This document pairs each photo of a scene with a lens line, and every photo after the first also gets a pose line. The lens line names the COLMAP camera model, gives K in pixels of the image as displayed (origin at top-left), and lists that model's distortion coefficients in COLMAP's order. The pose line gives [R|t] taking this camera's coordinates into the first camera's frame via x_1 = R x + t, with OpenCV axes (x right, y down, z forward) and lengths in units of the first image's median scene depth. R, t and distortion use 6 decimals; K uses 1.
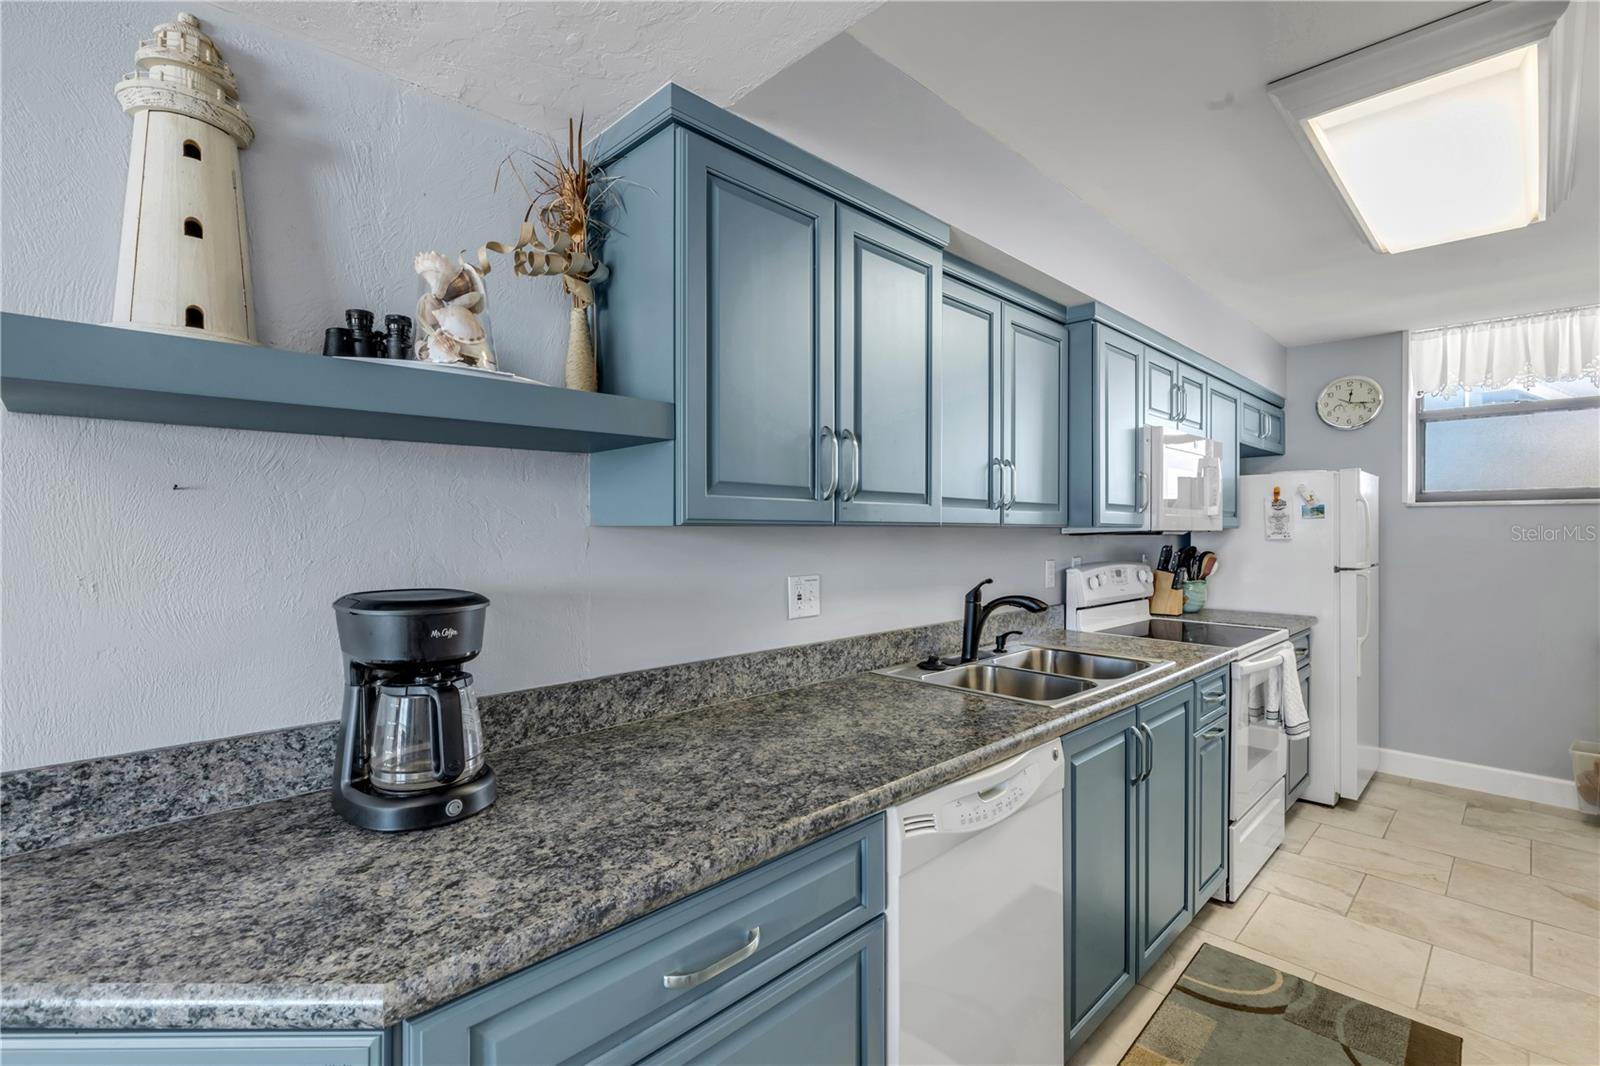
lens RADIAL K [[723.9, 0, 800.2], [0, 723.9, 535.0], [0, 0, 1]] dist [0.004814, -0.000246]
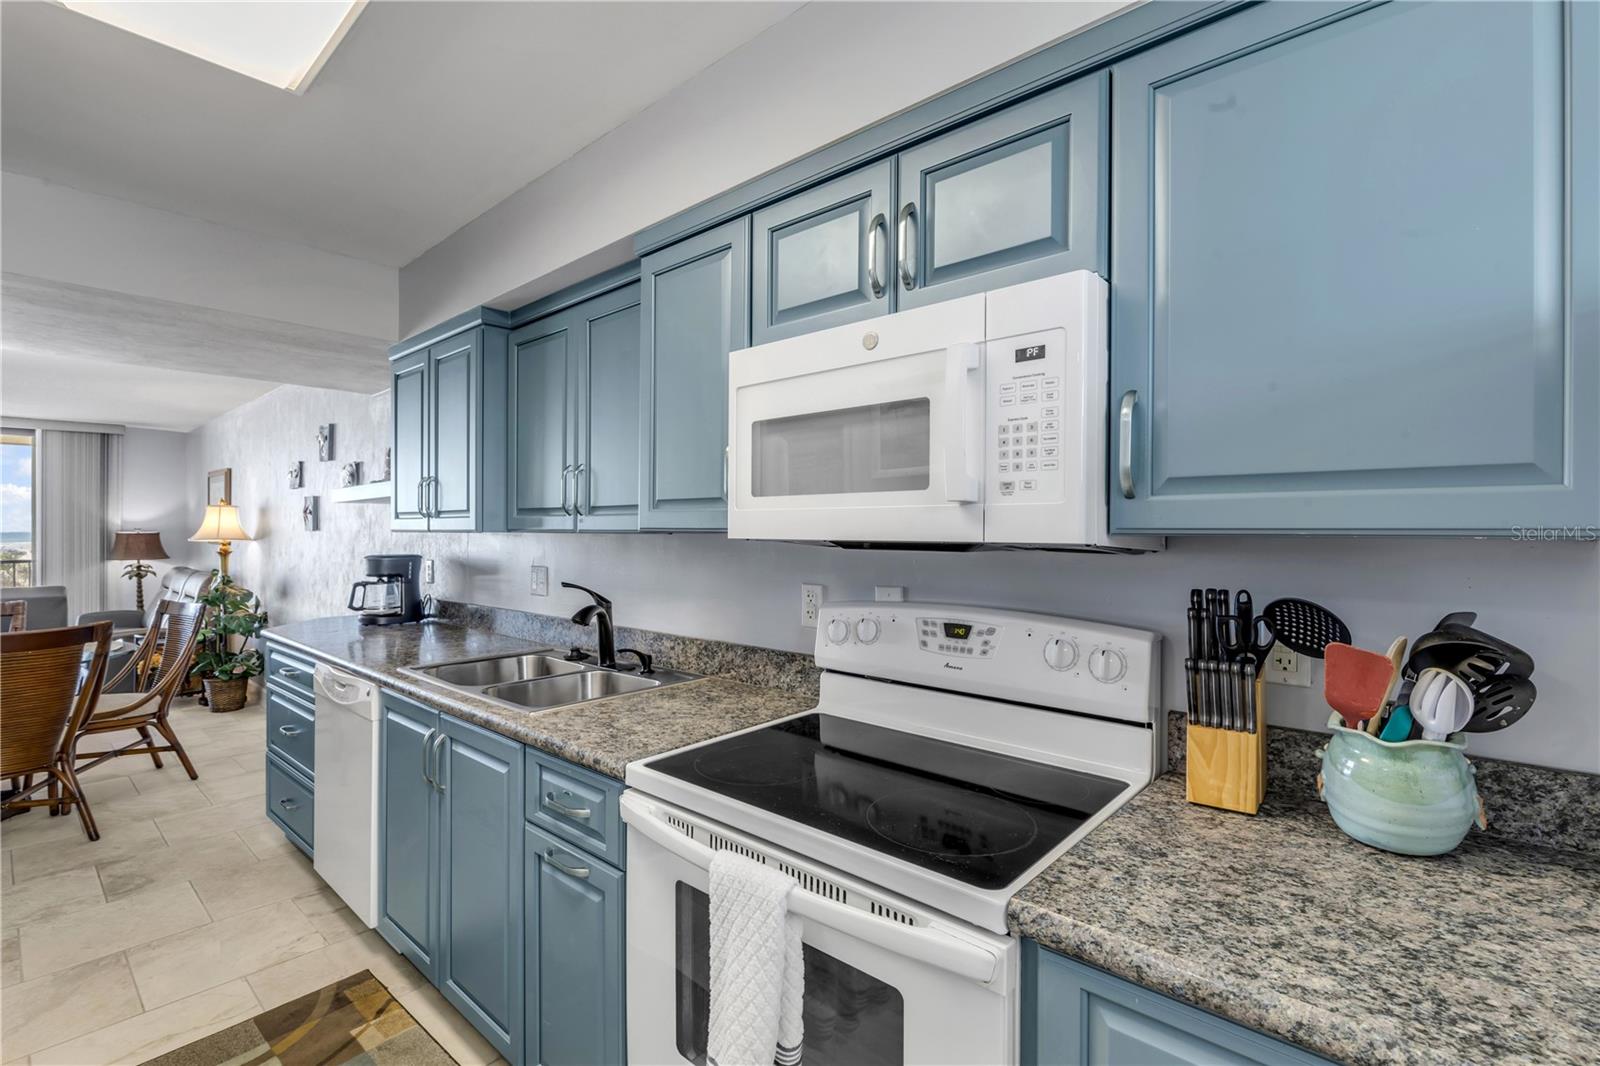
lens RADIAL K [[715.2, 0, 817.0], [0, 715.2, 534.3], [0, 0, 1]] dist [0.001058, -0.000772]
pose [[0.073725, 0.003285, -0.997273, 1.191457], [-0.005829, 0.999979, 0.002863, -0.013881], [0.997262, 0.005602, 0.073742, 1.159422]]
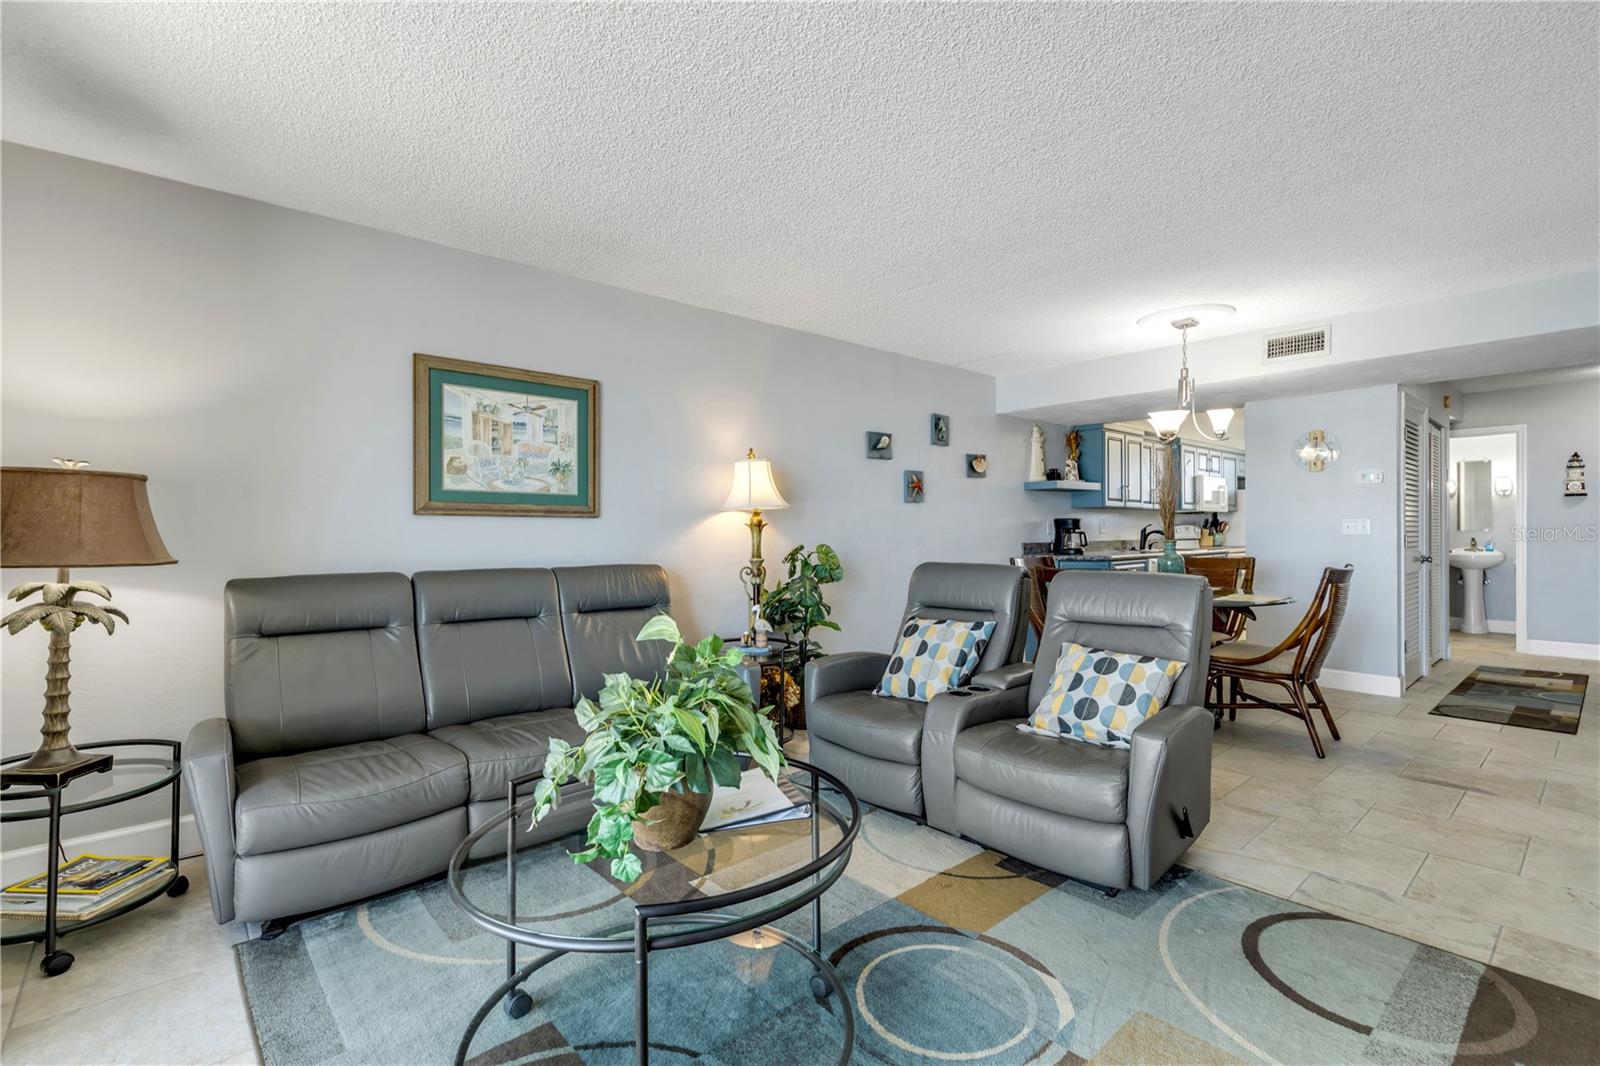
lens RADIAL K [[715.2, 0, 802.8], [0, 715.2, 537.4], [0, 0, 1]] dist [0.001058, -0.000772]
pose [[0.998211, -0.006131, -0.059475, -1.031051], [0.006483, 0.999963, 0.005723, 0.080940], [0.059437, -0.006098, 0.998213, -2.162287]]
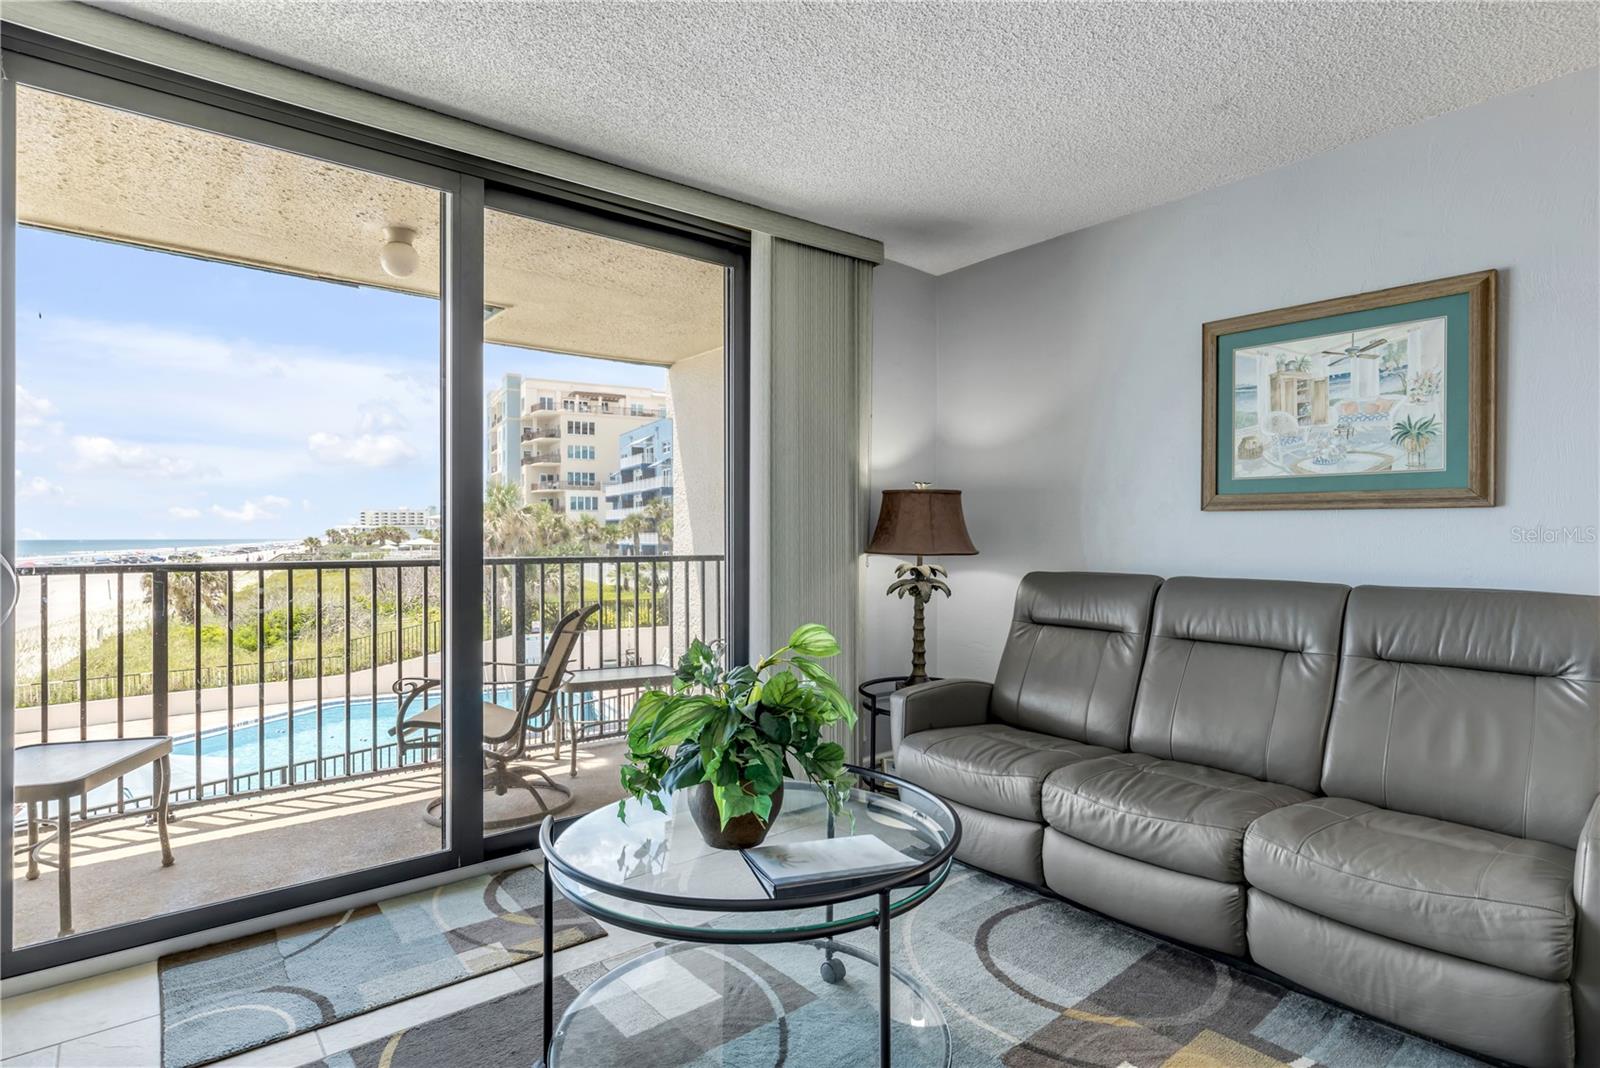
lens RADIAL K [[822.5, 0, 797.0], [0, 822.5, 534.1], [0, 0, 1]] dist [0.002231, -0.005723]
pose [[-0.097049, -0.002160, -0.995277, -0.509147], [-0.001569, 0.999997, -0.002017, 0.082016], [0.995278, 0.001365, -0.097052, -1.463463]]
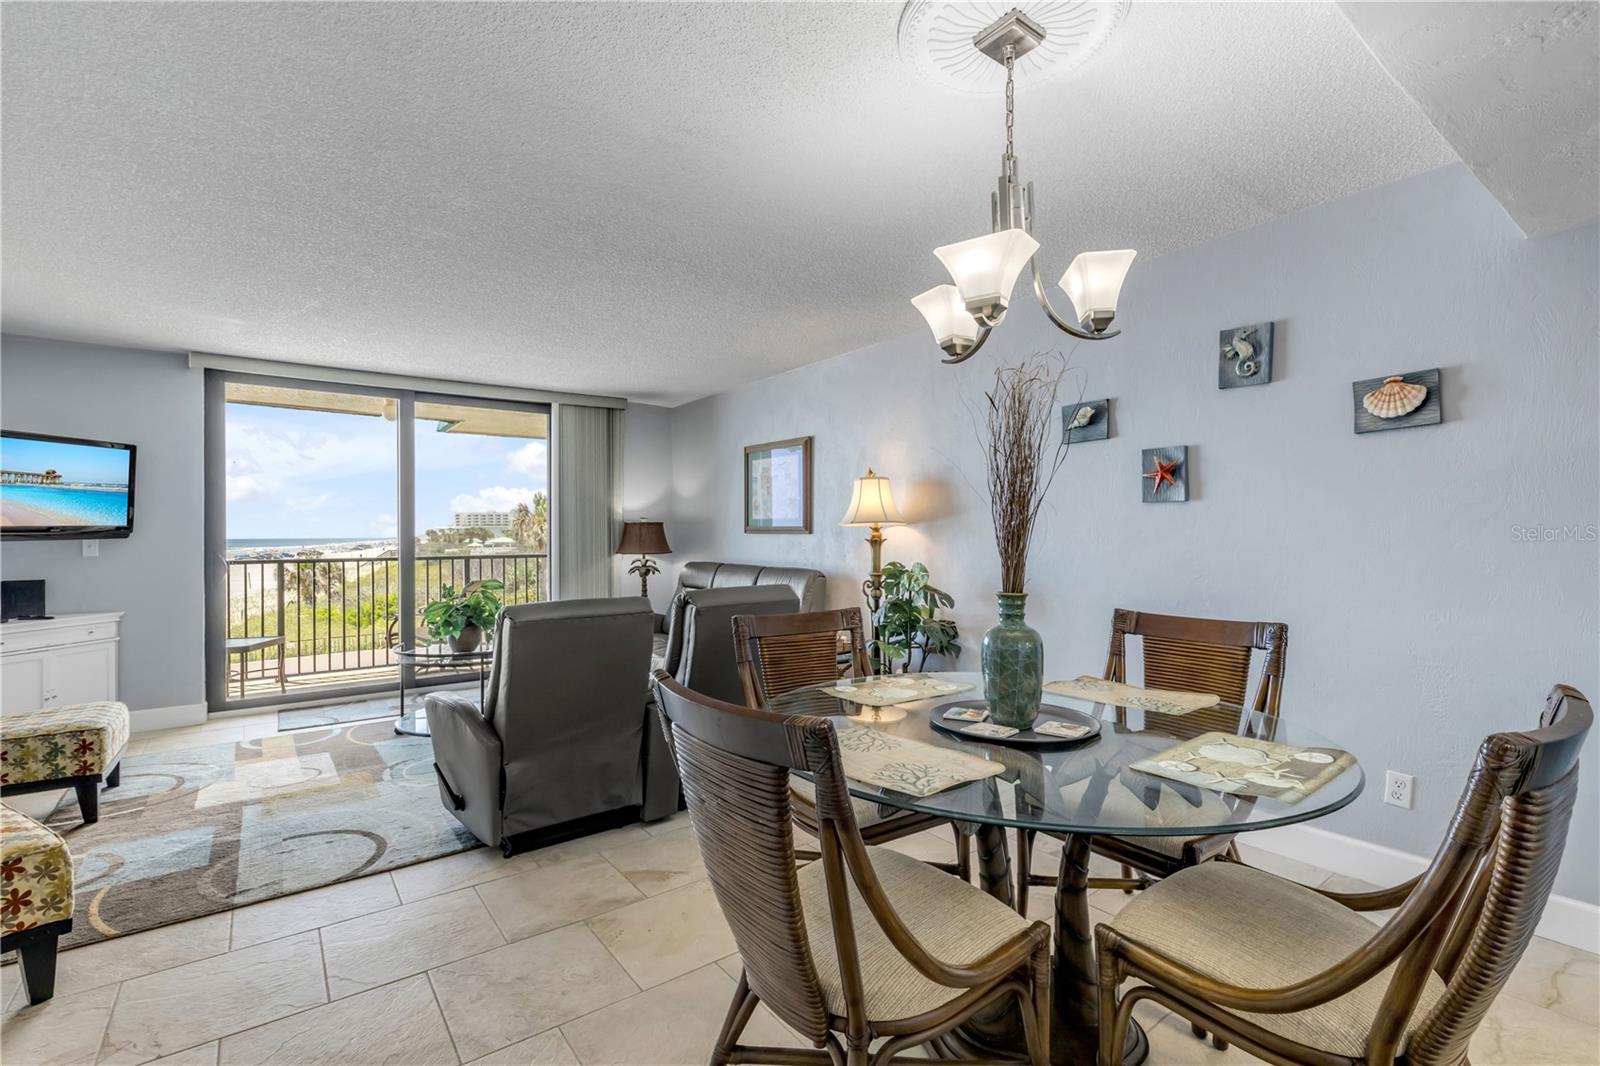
lens RADIAL K [[715.2, 0, 800.0], [0, 715.2, 524.9], [0, 0, 1]] dist [0.001058, -0.000772]
pose [[-0.137255, -0.008855, -0.990496, 0.465045], [0.005493, 0.999938, -0.009700, 0.041137], [0.990520, -0.006772, -0.137198, -0.508082]]
